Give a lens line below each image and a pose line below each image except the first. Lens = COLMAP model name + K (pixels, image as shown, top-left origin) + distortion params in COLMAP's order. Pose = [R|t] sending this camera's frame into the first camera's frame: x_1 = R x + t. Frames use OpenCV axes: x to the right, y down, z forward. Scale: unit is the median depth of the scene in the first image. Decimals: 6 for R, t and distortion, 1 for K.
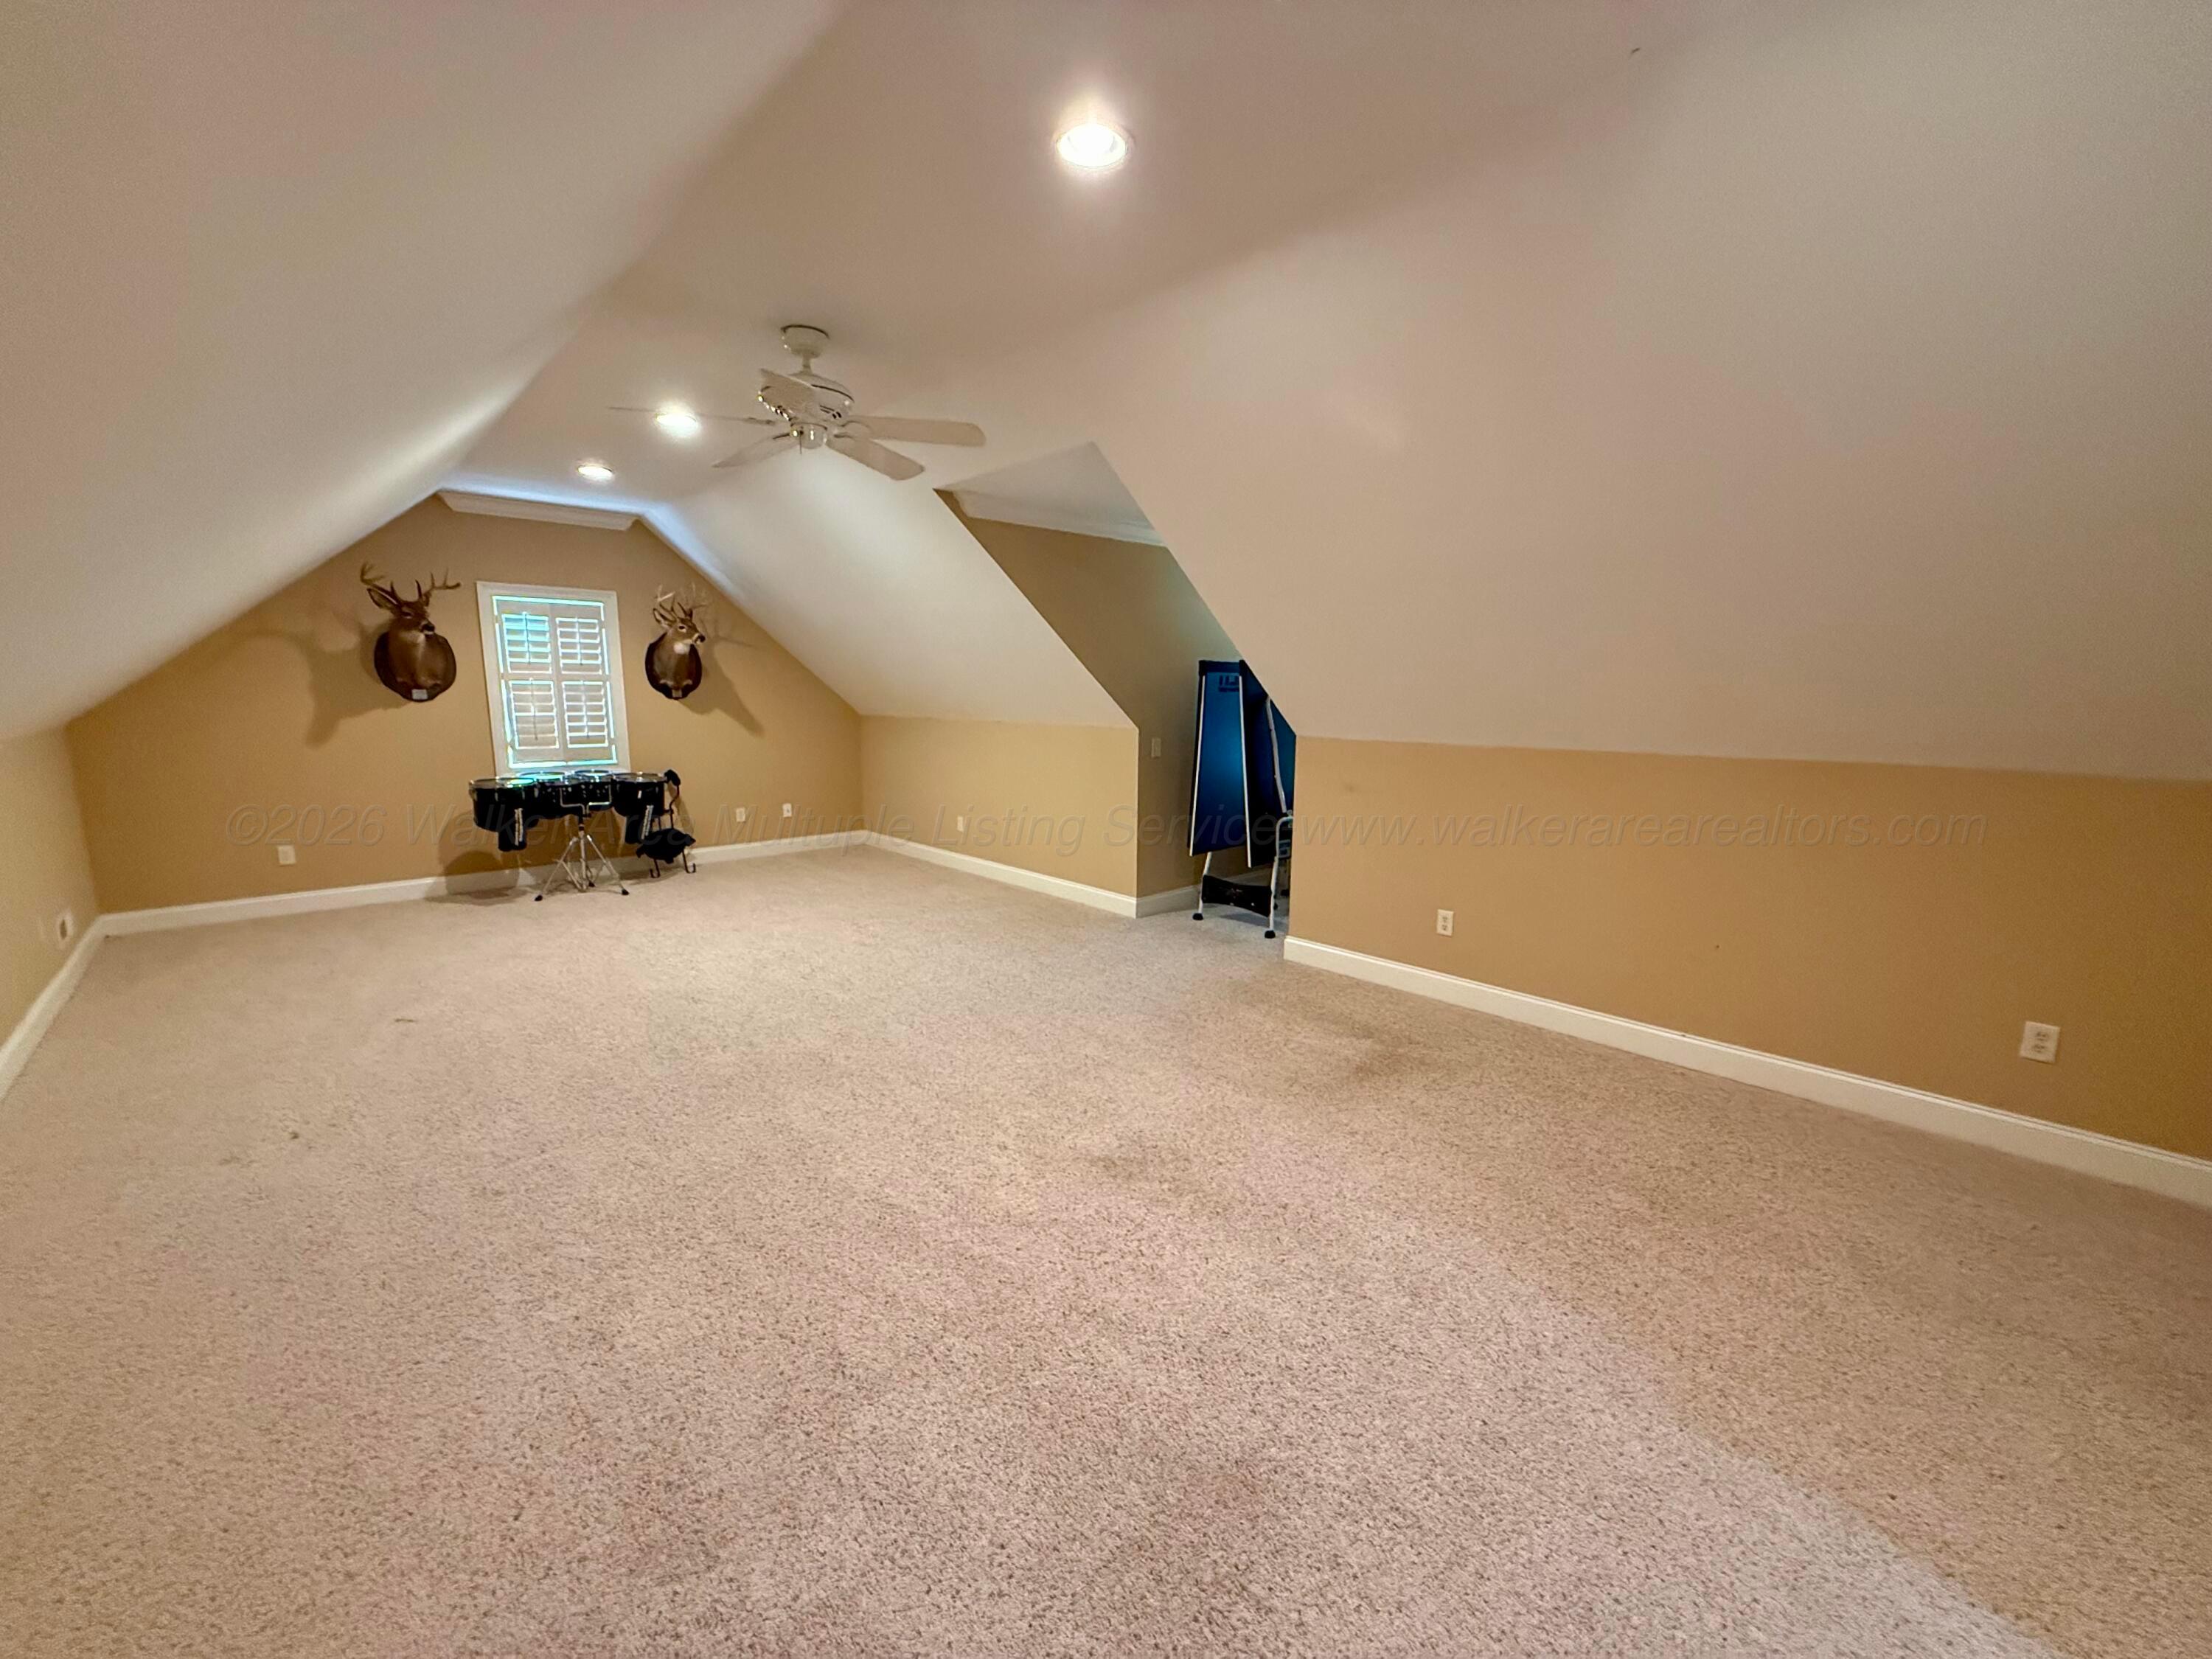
lens RADIAL K [[878.7, 0, 1104.1], [0, 878.7, 830.1], [0, 0, 1]] dist [-0.000068, -0.000673]
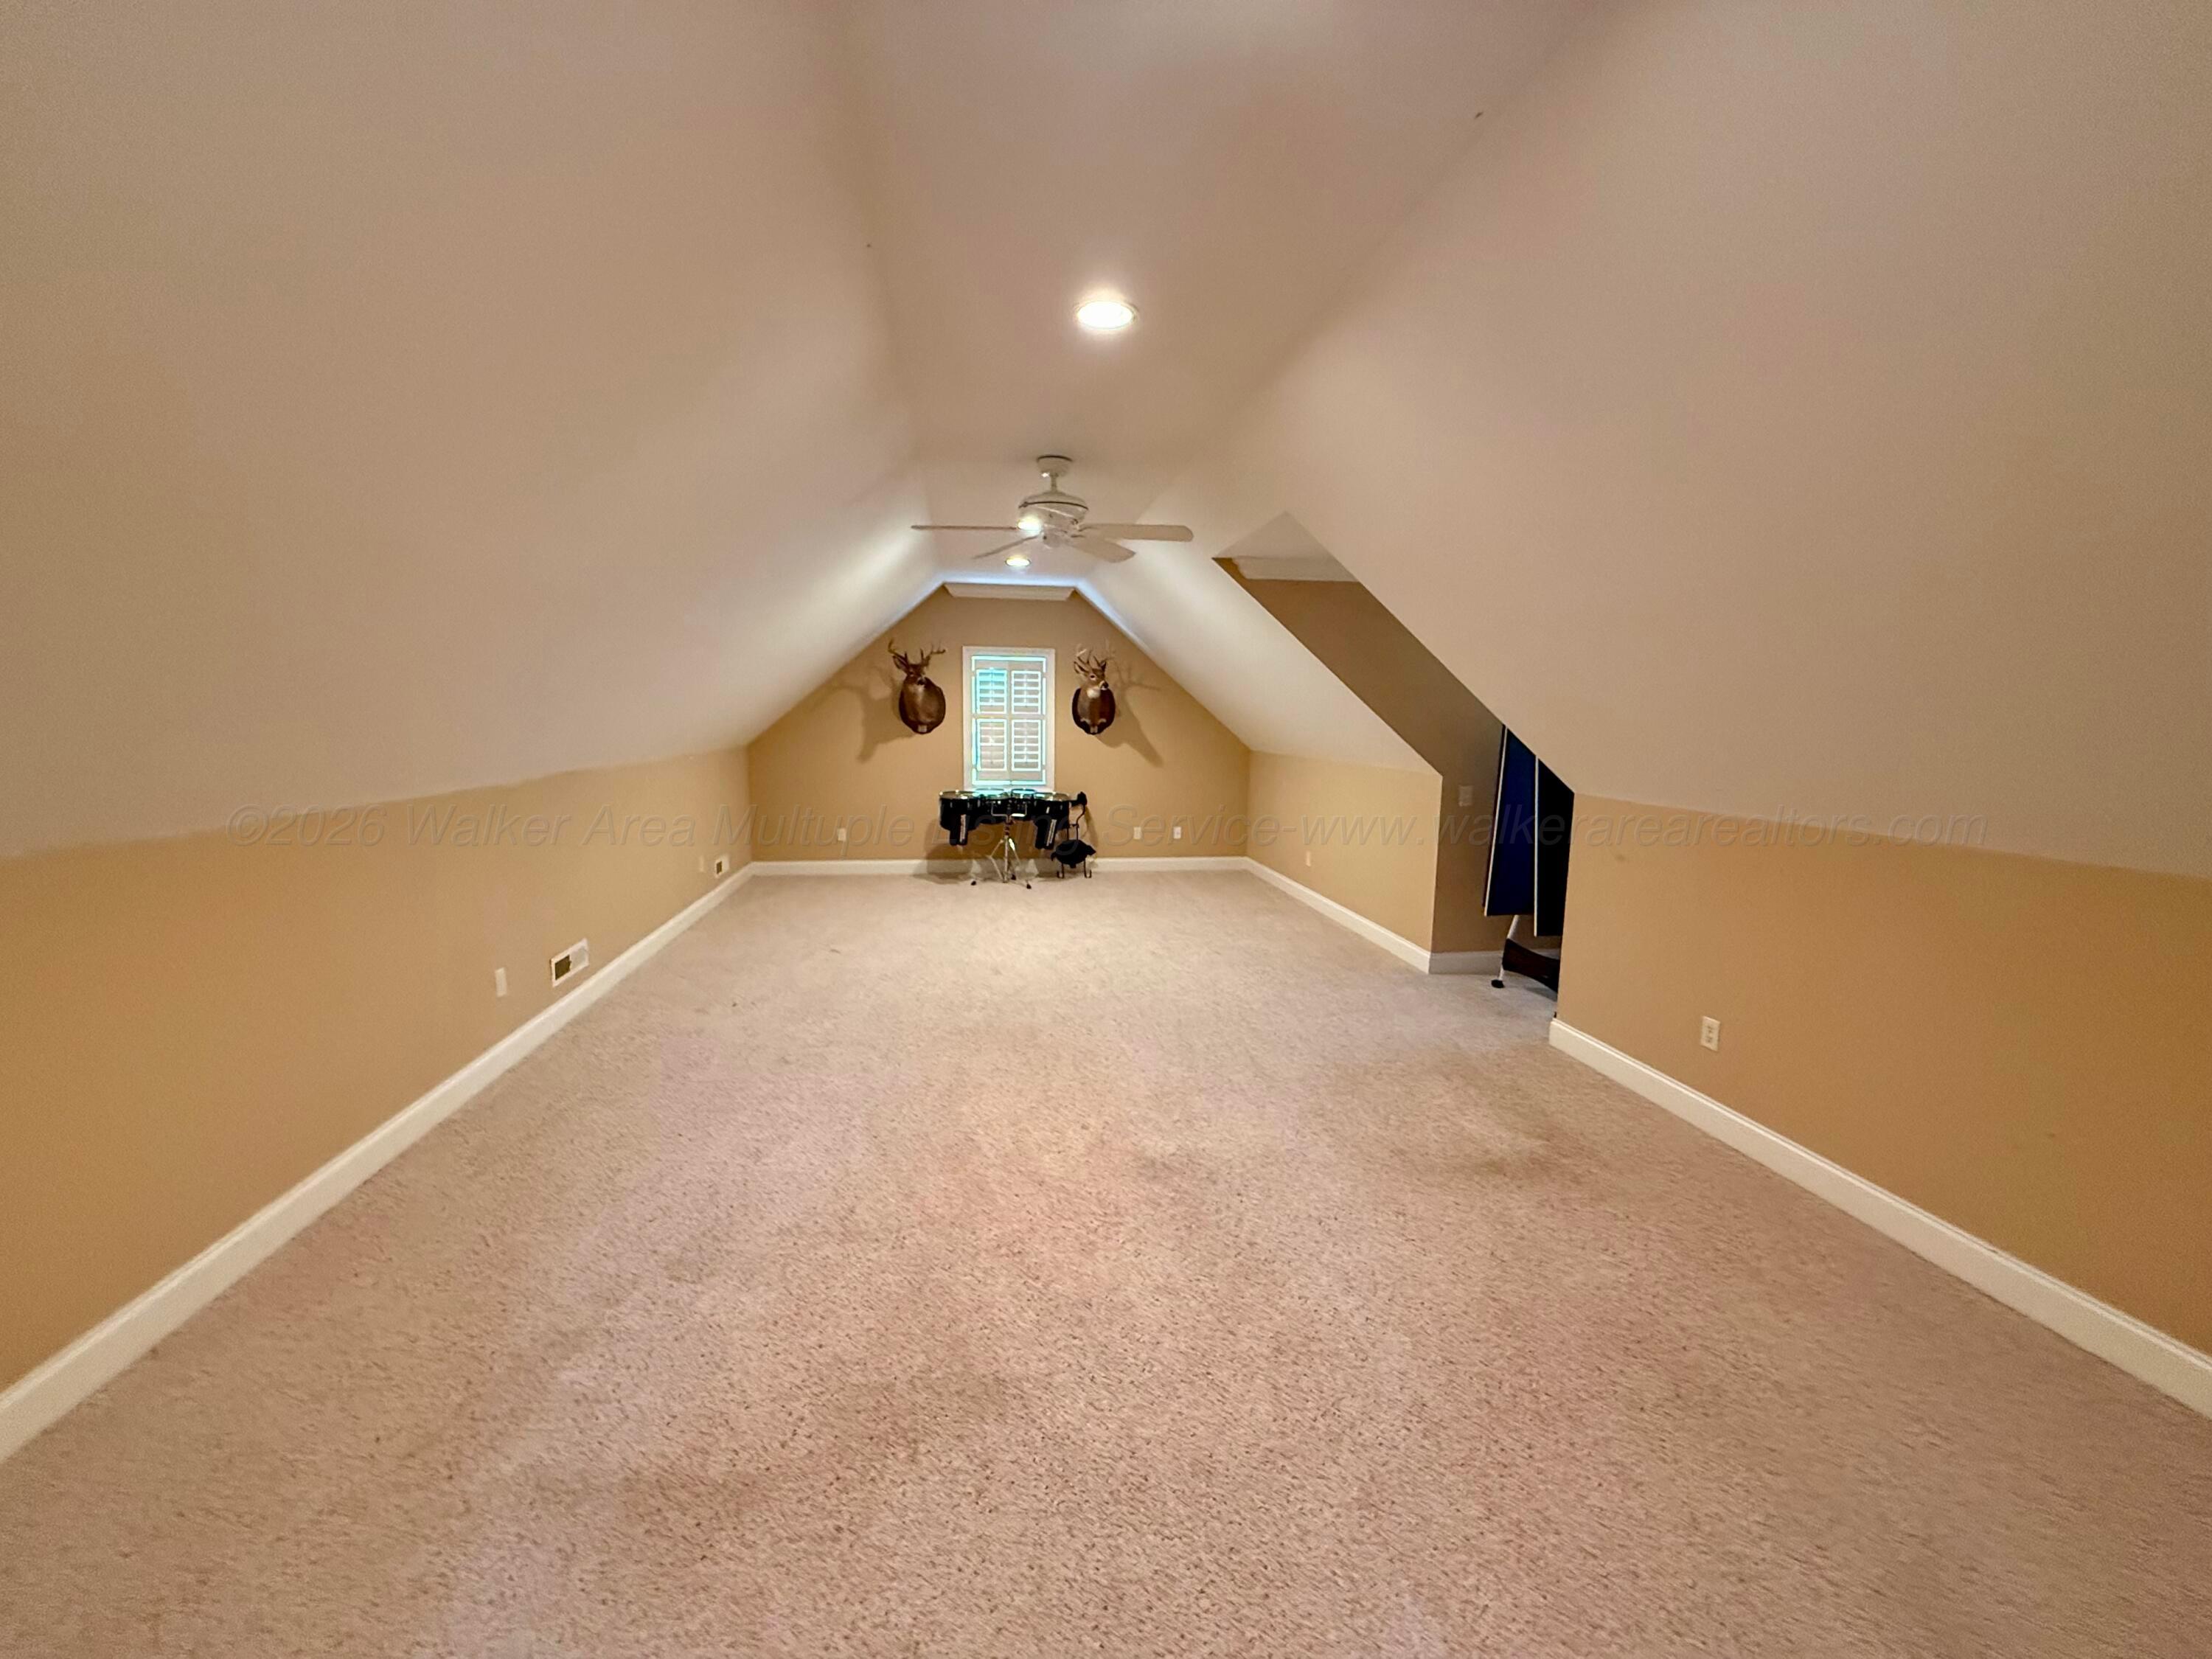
lens RADIAL K [[878.7, 0, 1104.5], [0, 878.7, 834.2], [0, 0, 1]] dist [-0.000068, -0.000673]
pose [[0.828436, 0.081546, -0.554116, 0.261068], [-0.097056, 0.995278, 0.001365, -0.018009], [0.551611, 0.052649, 0.832439, 0.003149]]
